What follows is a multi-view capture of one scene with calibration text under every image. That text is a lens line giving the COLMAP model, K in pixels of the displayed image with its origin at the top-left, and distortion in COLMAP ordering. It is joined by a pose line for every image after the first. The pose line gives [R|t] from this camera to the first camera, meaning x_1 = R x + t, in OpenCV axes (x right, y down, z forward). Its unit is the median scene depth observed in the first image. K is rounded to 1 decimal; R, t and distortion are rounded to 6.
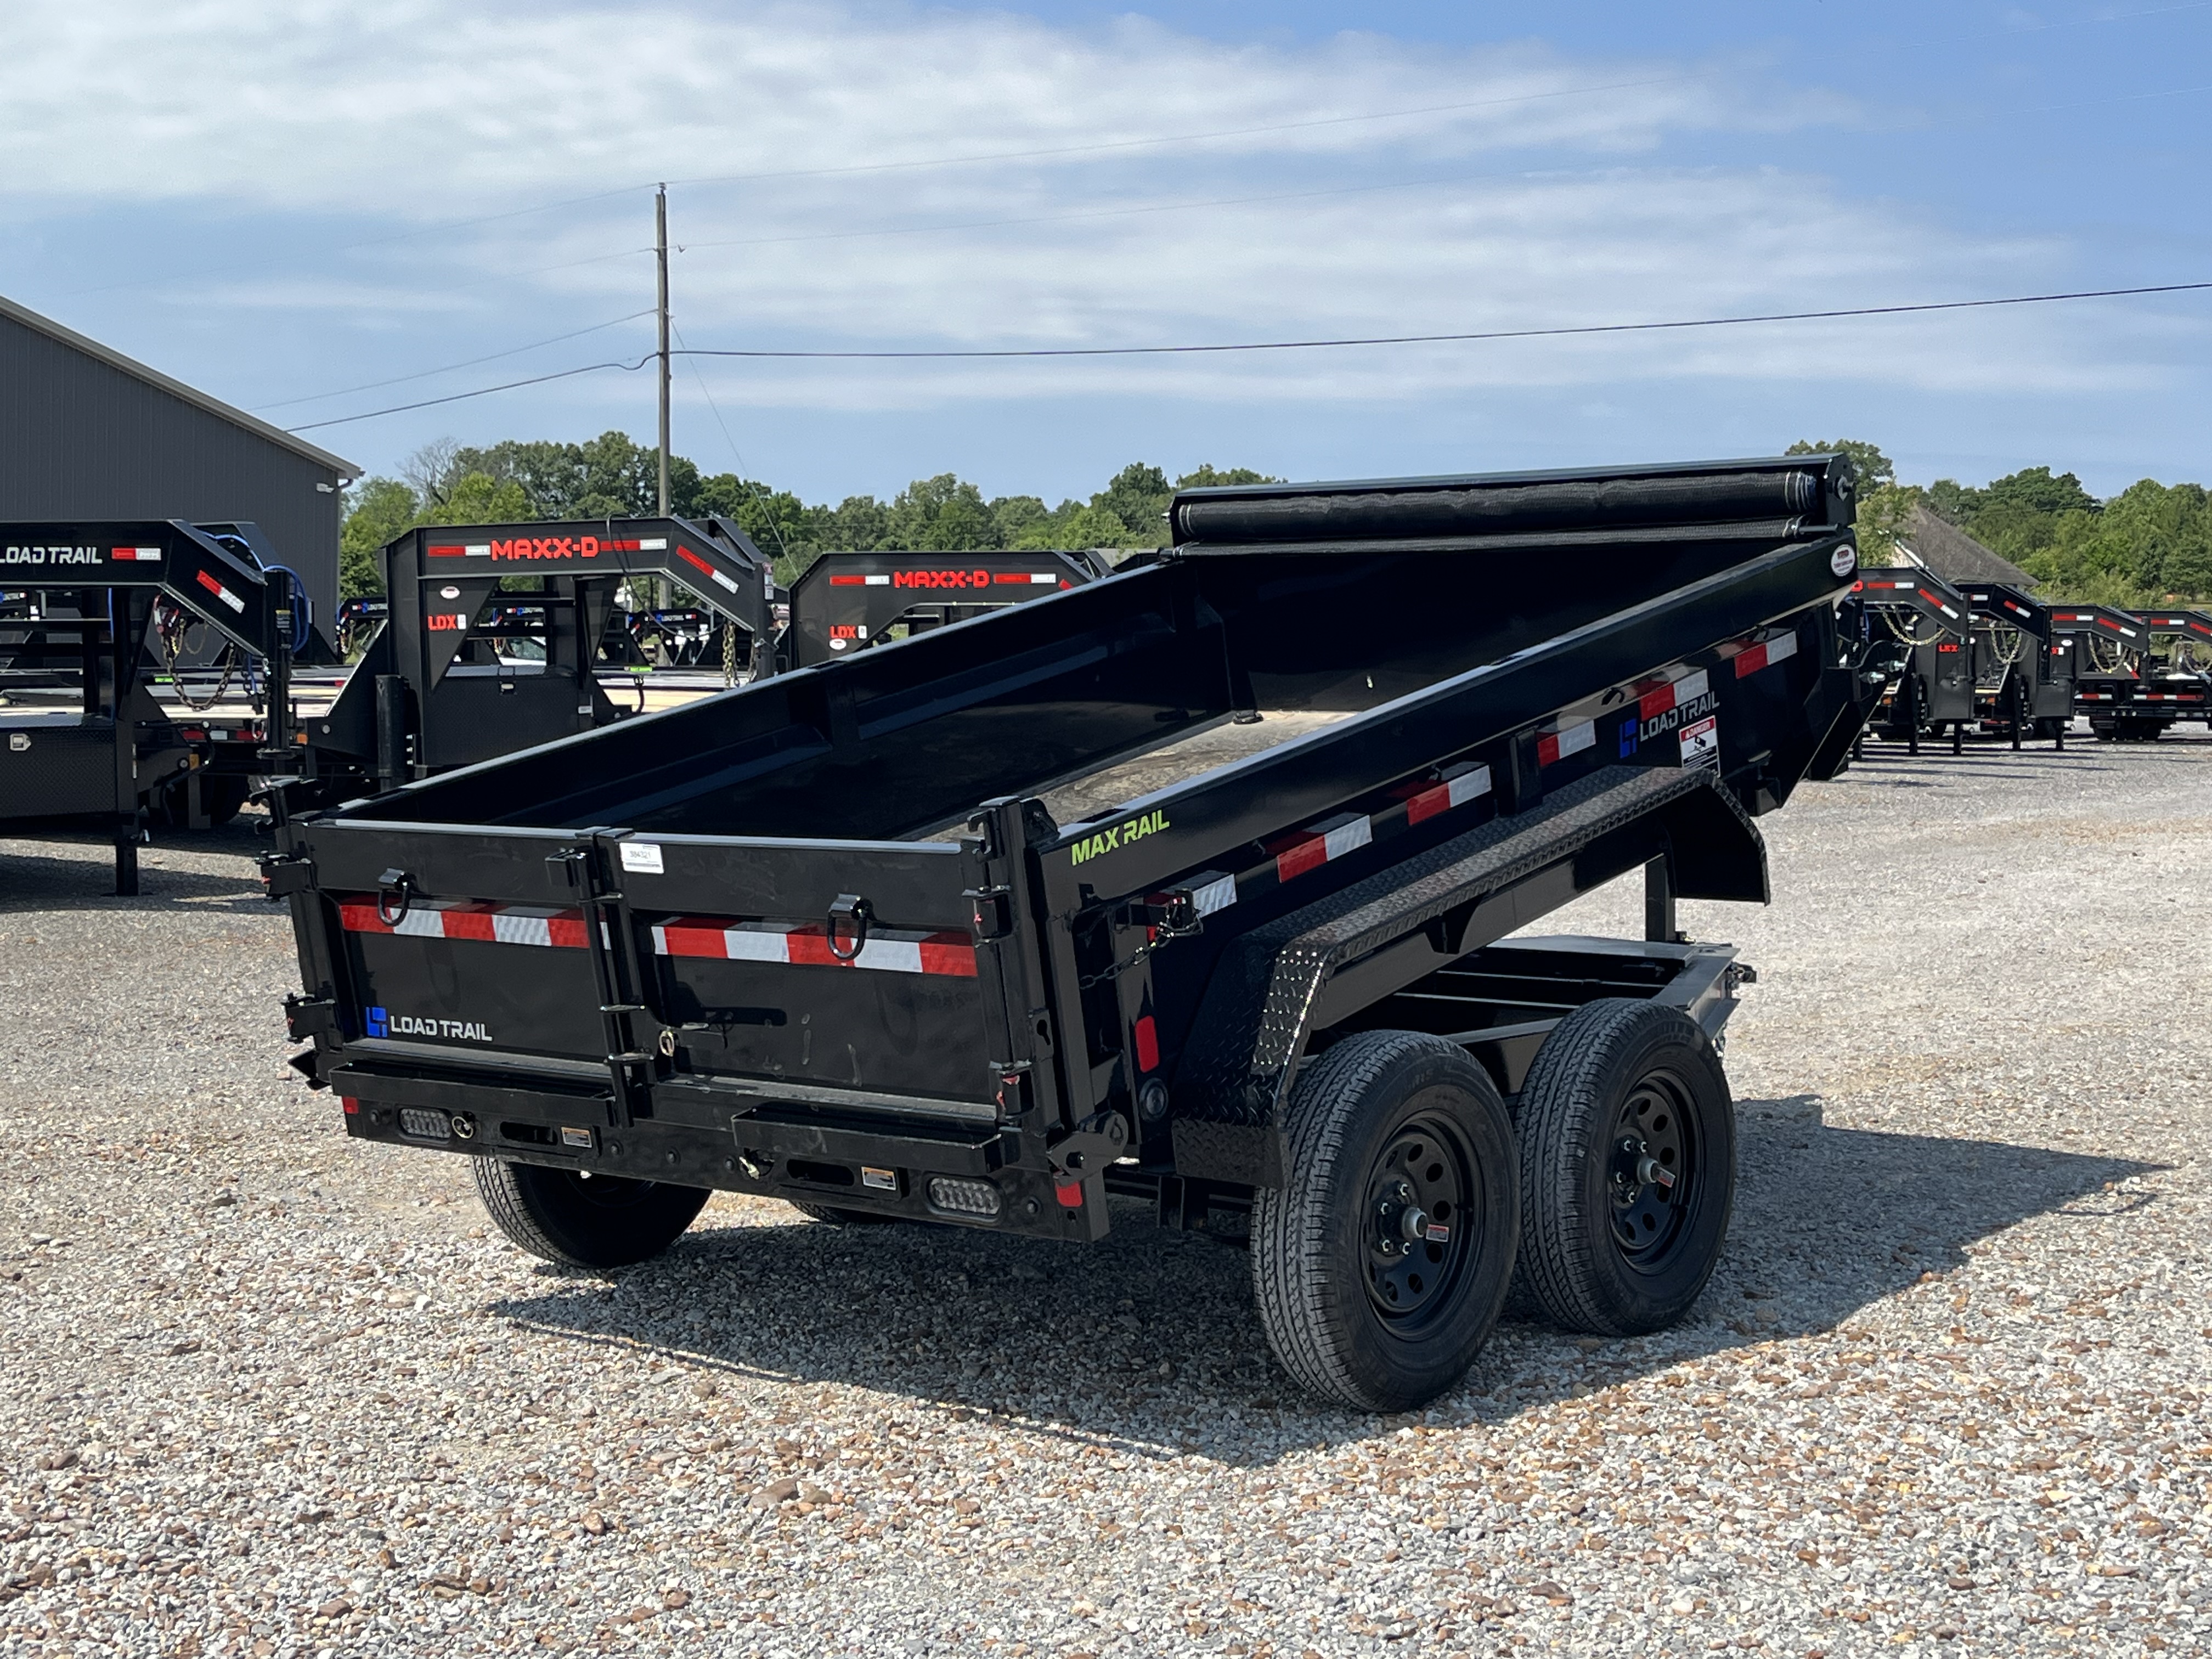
lens RADIAL K [[2972.9, 0, 1128.4], [0, 2972.9, 782.8], [0, 0, 1]] dist [0.033187, 0.000000]
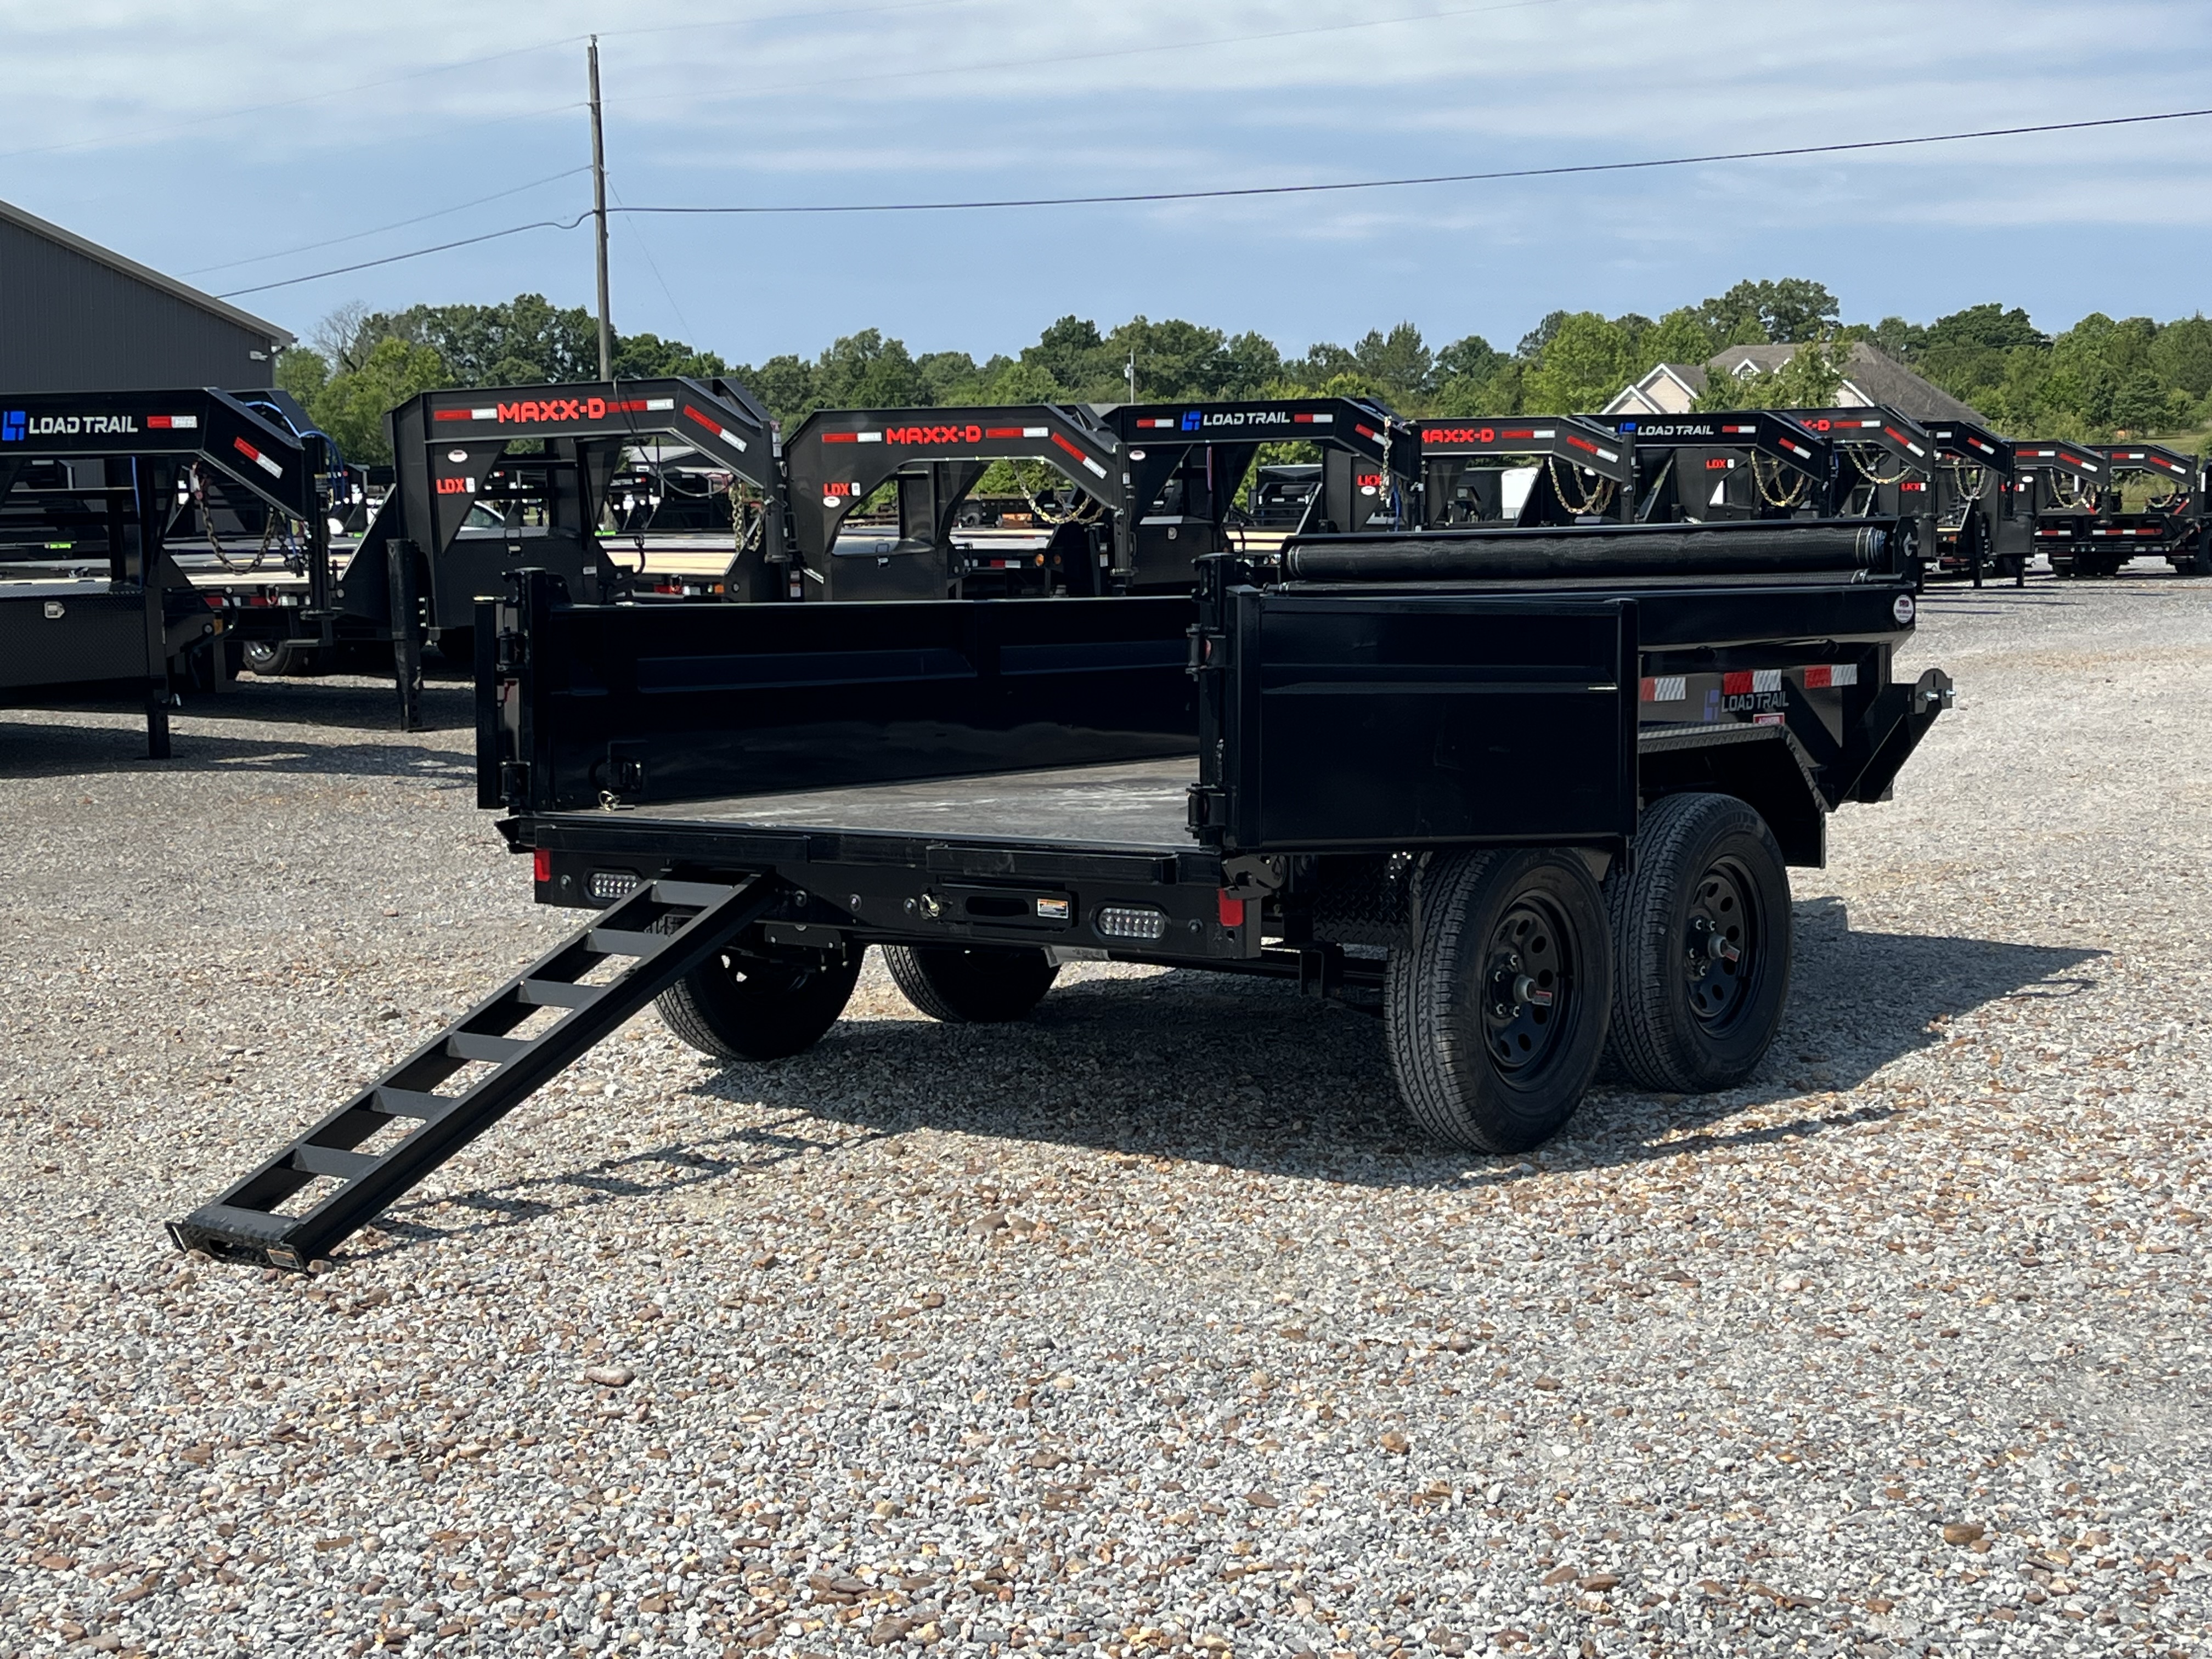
lens RADIAL K [[3030.6, 0, 1106.6], [0, 3030.6, 816.8], [0, 0, 1]] dist [0.040467, 0.000000]
pose [[0.999684, -0.020697, 0.014252, -0.056280], [0.019858, 0.998194, 0.056700, 0.010584], [-0.015400, -0.056399, 0.998290, -0.103477]]
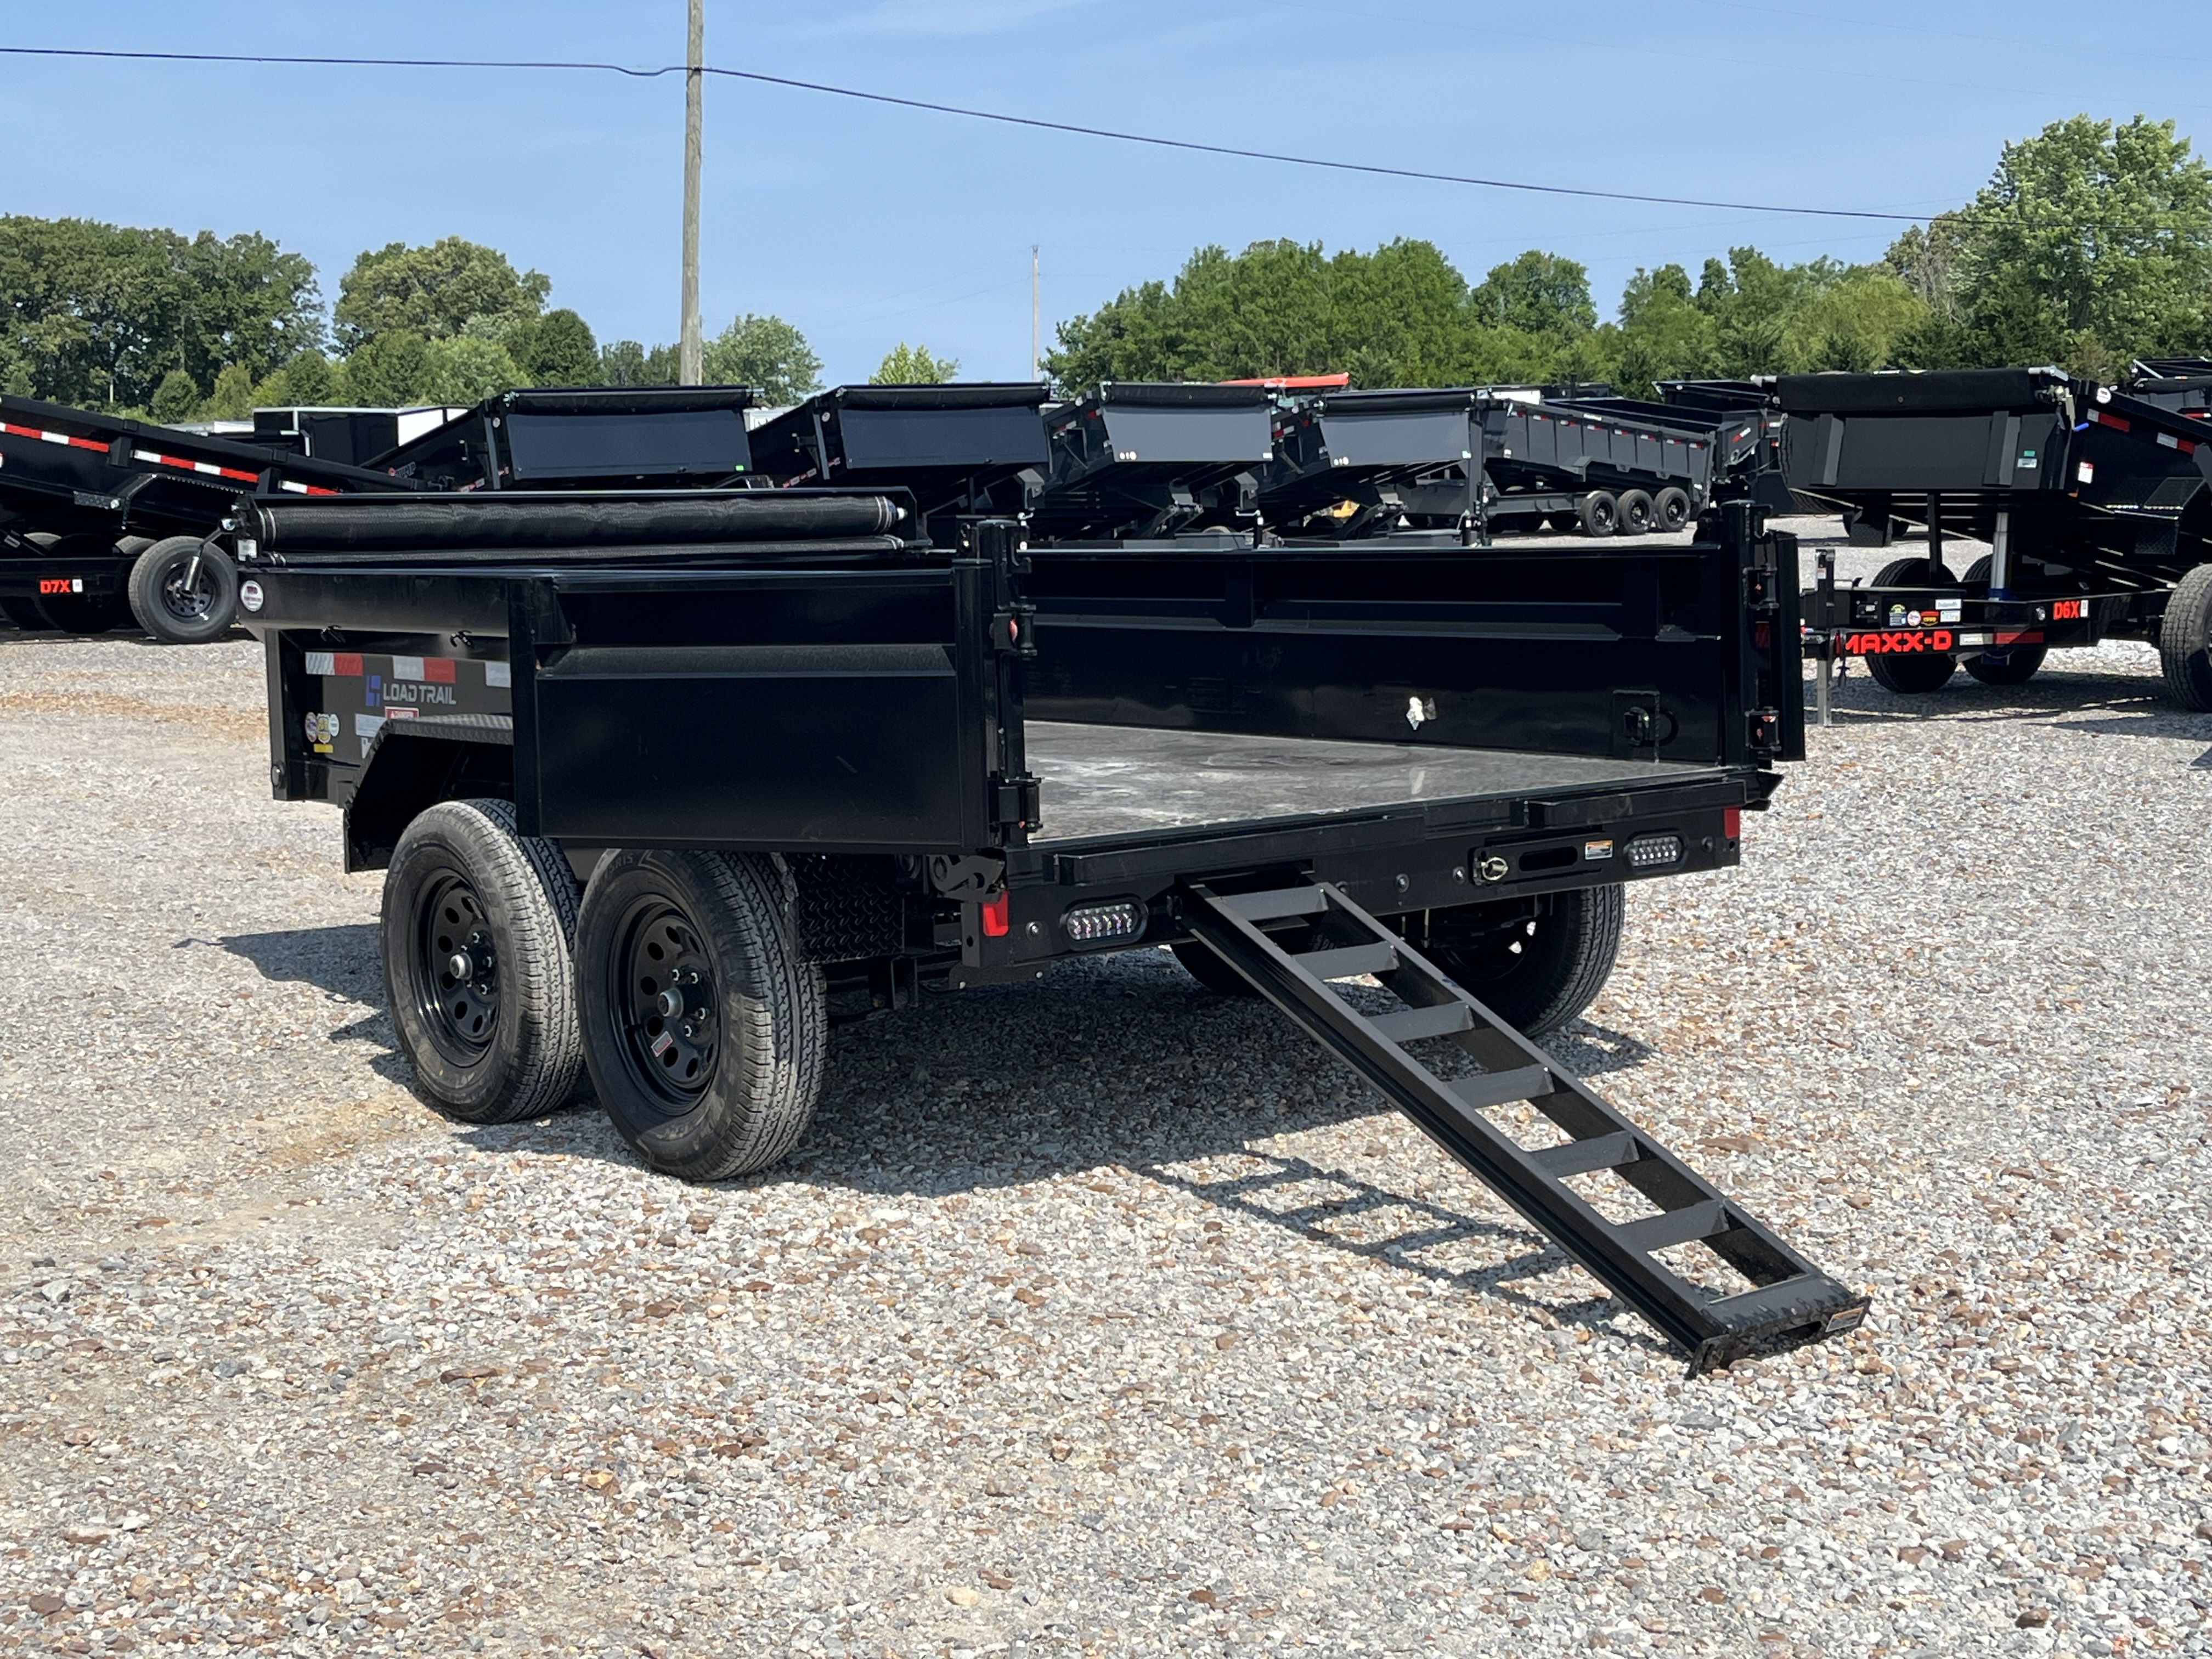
lens RADIAL K [[3030.6, 0, 1096.7], [0, 3030.6, 837.4], [0, 0, 1]] dist [0.040467, 0.000000]
pose [[0.222212, -0.113450, 0.968376, -0.871020], [0.040899, 0.993418, 0.106998, -0.016393], [-0.974140, 0.015830, 0.225389, 0.630382]]
